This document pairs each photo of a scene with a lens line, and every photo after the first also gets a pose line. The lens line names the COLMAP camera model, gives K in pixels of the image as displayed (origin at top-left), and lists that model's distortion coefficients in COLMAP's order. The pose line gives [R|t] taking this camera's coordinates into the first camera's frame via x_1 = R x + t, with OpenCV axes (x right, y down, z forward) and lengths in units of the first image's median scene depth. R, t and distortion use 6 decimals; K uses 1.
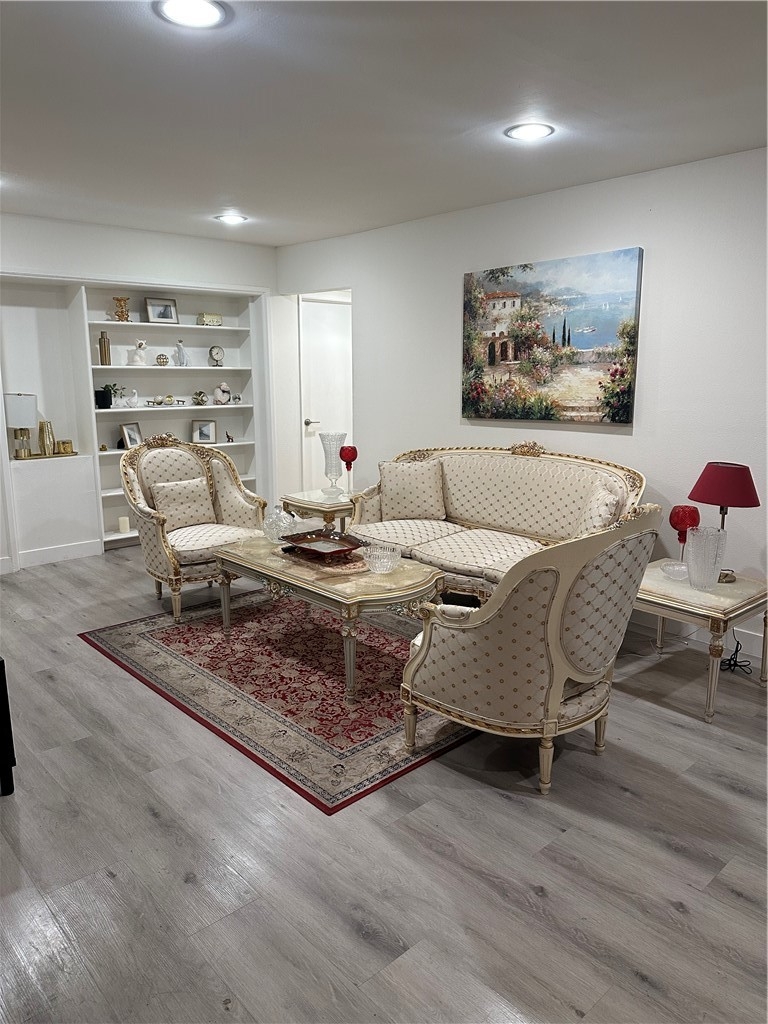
lens RADIAL K [[711.5, 0, 384.0], [0, 711.5, 512.0], [0, 0, 1]] dist [0.136226, -0.240790]
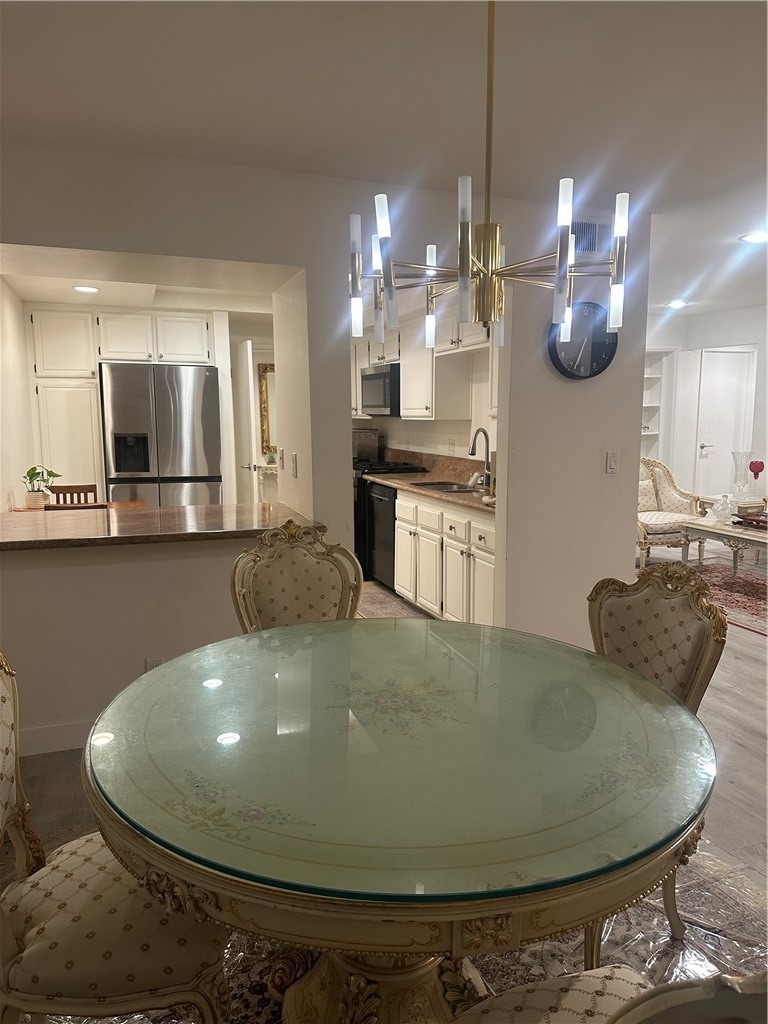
lens RADIAL K [[711.5, 0, 384.0], [0, 711.5, 512.0], [0, 0, 1]] dist [0.136226, -0.240790]
pose [[0.923892, 0.042732, -0.380260, -0.173826], [-0.061114, 0.997467, -0.036394, 0.094644], [0.377741, 0.056863, 0.924163, -0.512872]]
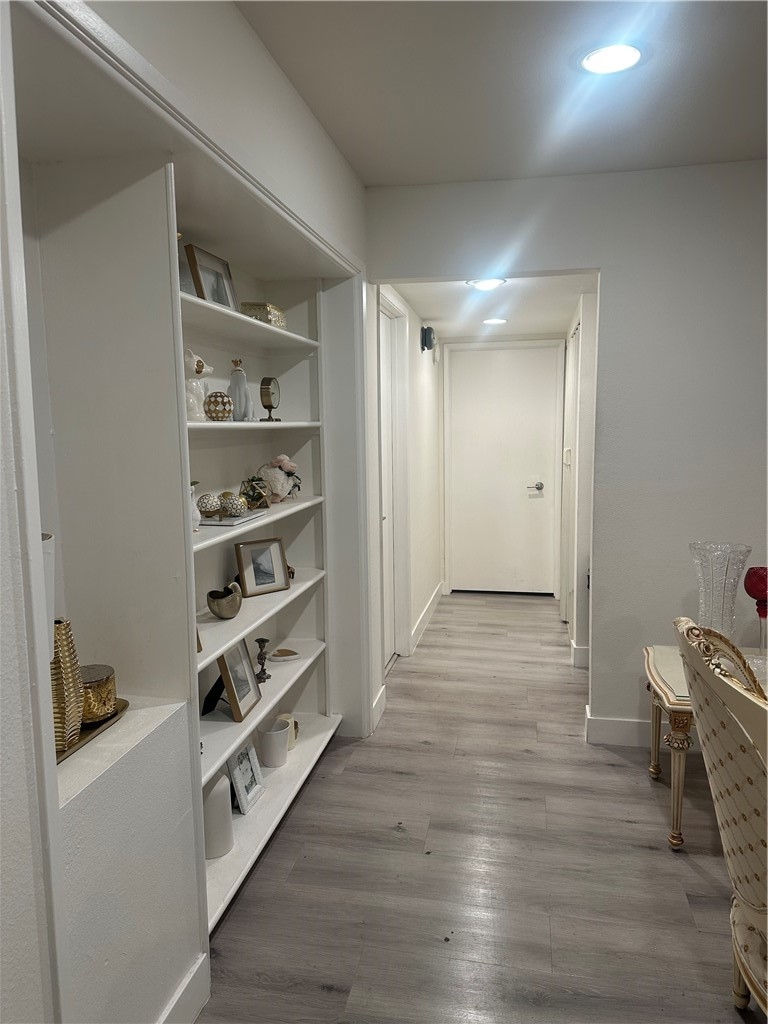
lens RADIAL K [[711.5, 0, 384.0], [0, 711.5, 512.0], [0, 0, 1]] dist [0.136226, -0.240790]
pose [[0.811246, -0.075914, 0.579756, -0.541572], [0.119488, 0.992135, -0.037286, -0.146229], [-0.572366, 0.099522, 0.813936, 0.727082]]
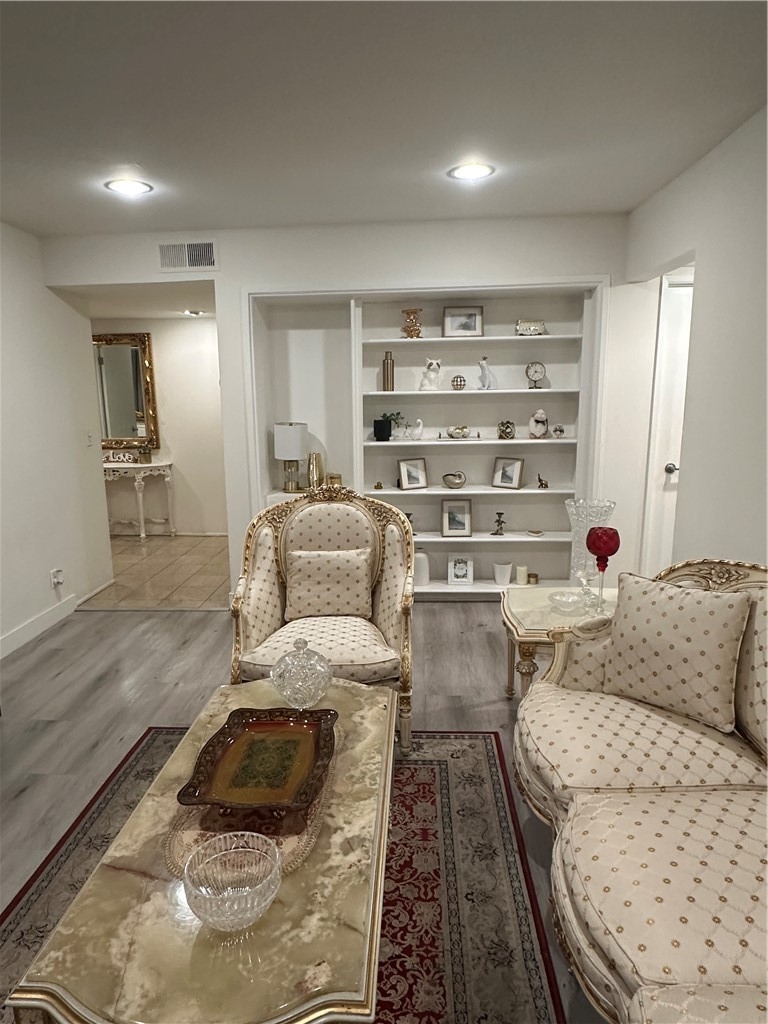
lens RADIAL K [[633.3, 0, 384.0], [0, 633.3, 515.3], [0, 0, 1]] dist [0.002663, 0.000132]
pose [[0.694677, 0.129231, -0.707618, 0.179505], [-0.126050, 0.990378, 0.057125, -0.108395], [0.708191, 0.049512, 0.704282, 0.520600]]
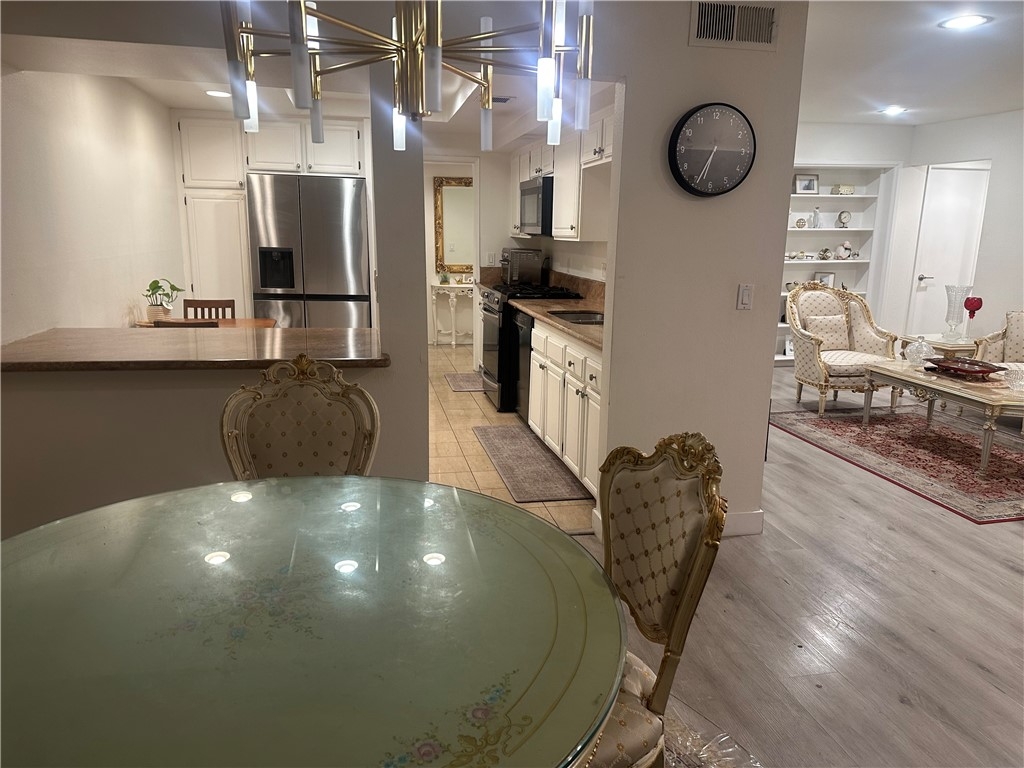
lens RADIAL K [[714.4, 0, 516.4], [0, 714.4, 389.1], [0, 0, 1]] dist [0.079964, -0.094874]
pose [[0.862259, 0.117834, -0.492569, -0.091984], [-0.105003, 0.993019, 0.053742, 0.070183], [0.495463, 0.005382, 0.868612, -0.393473]]
